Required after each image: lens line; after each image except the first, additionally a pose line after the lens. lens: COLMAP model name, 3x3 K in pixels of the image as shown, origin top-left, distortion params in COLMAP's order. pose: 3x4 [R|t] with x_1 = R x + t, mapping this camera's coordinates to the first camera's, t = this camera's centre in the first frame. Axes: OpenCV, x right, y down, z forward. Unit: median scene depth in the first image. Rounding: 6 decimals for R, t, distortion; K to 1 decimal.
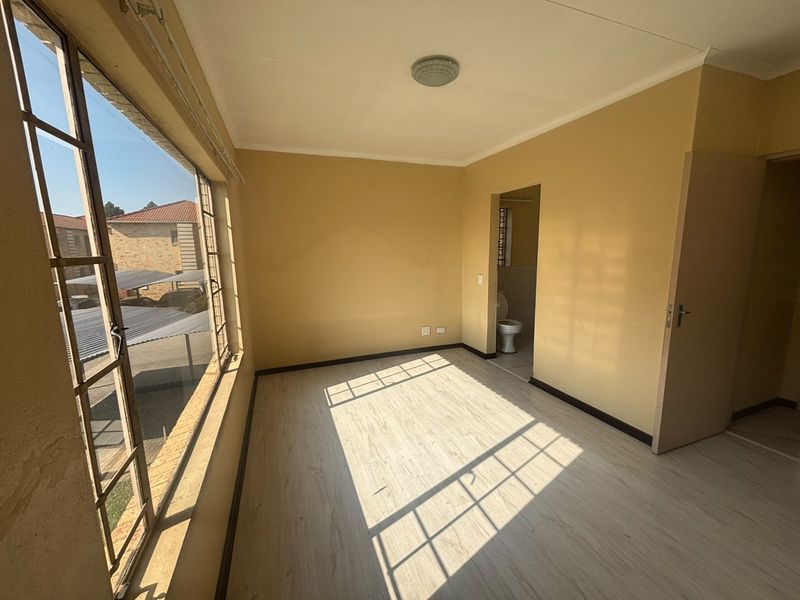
lens RADIAL K [[321.1, 0, 400.4], [0, 321.1, 301.7], [0, 0, 1]] dist [0.001312, -0.000427]
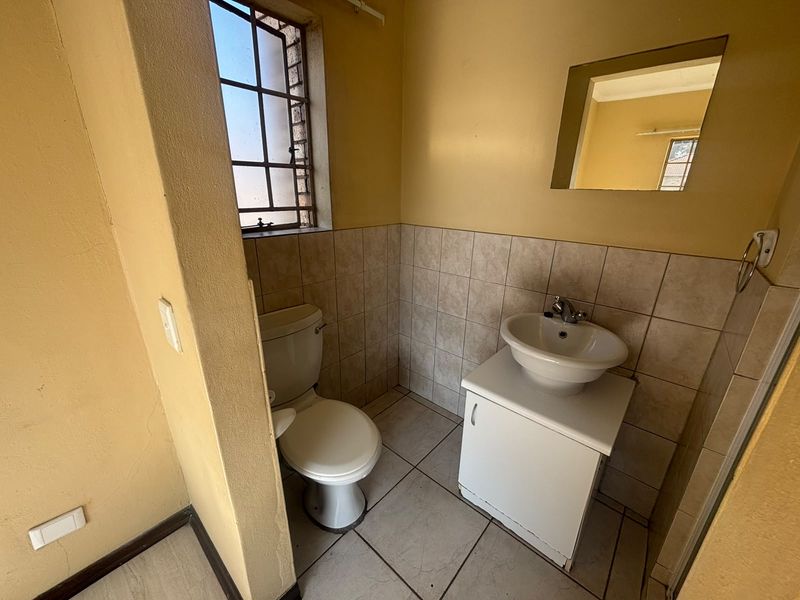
lens RADIAL K [[321.1, 0, 400.4], [0, 321.1, 301.7], [0, 0, 1]] dist [0.001312, -0.000427]
pose [[0.881885, -0.127603, 0.453867, 0.465723], [0.044566, 0.980929, 0.189189, -0.185250], [-0.469353, -0.146616, 0.870754, 1.269252]]
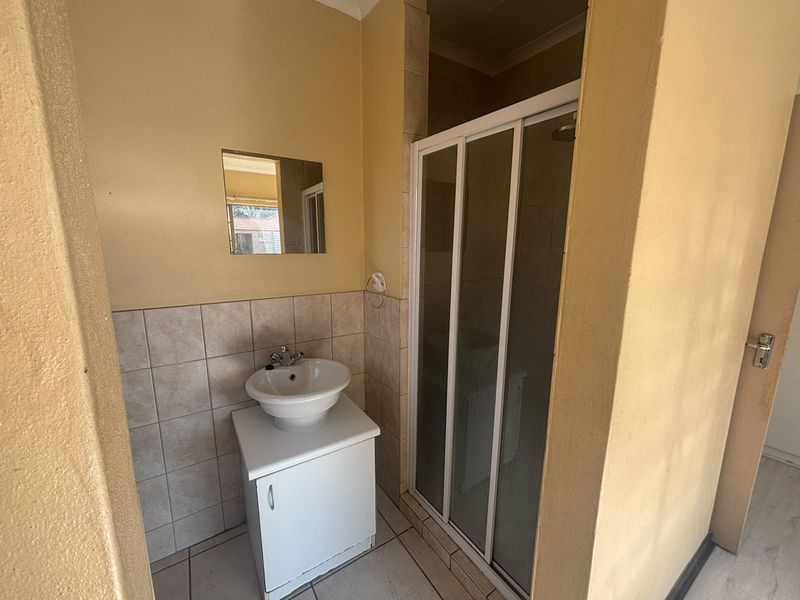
lens RADIAL K [[321.1, 0, 400.4], [0, 321.1, 301.7], [0, 0, 1]] dist [0.001312, -0.000427]
pose [[-0.219948, -0.166515, 0.961195, 0.339350], [0.156902, 0.966457, 0.203330, -0.245926], [-0.962811, 0.195535, -0.186443, 1.484052]]
